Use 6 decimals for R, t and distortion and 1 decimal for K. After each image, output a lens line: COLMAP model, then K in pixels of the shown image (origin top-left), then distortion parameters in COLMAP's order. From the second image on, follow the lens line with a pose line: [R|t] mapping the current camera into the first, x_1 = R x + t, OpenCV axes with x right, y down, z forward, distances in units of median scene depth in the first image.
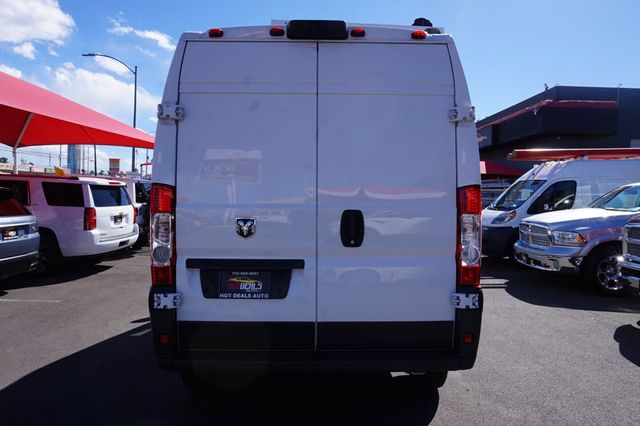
lens RADIAL K [[428.0, 0, 320.0], [0, 428.0, 213.0], [0, 0, 1]] dist [-0.008072, -0.003080]
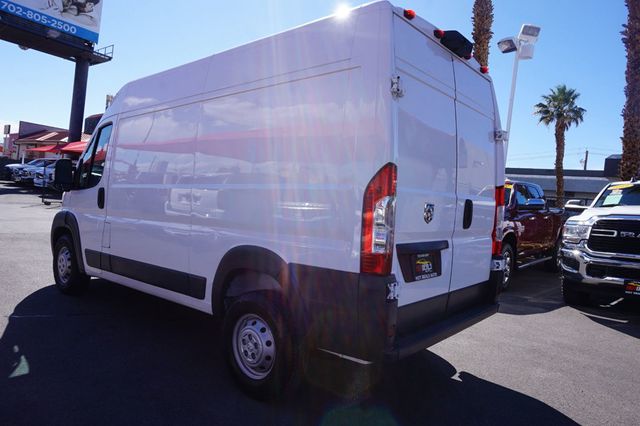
lens RADIAL K [[428.0, 0, 320.0], [0, 428.0, 213.0], [0, 0, 1]] dist [-0.008072, -0.003080]
pose [[0.651021, 0.006855, 0.759029, -1.159734], [-0.052281, 0.997989, 0.035829, 0.009776], [-0.757257, -0.063008, 0.650070, 0.506745]]
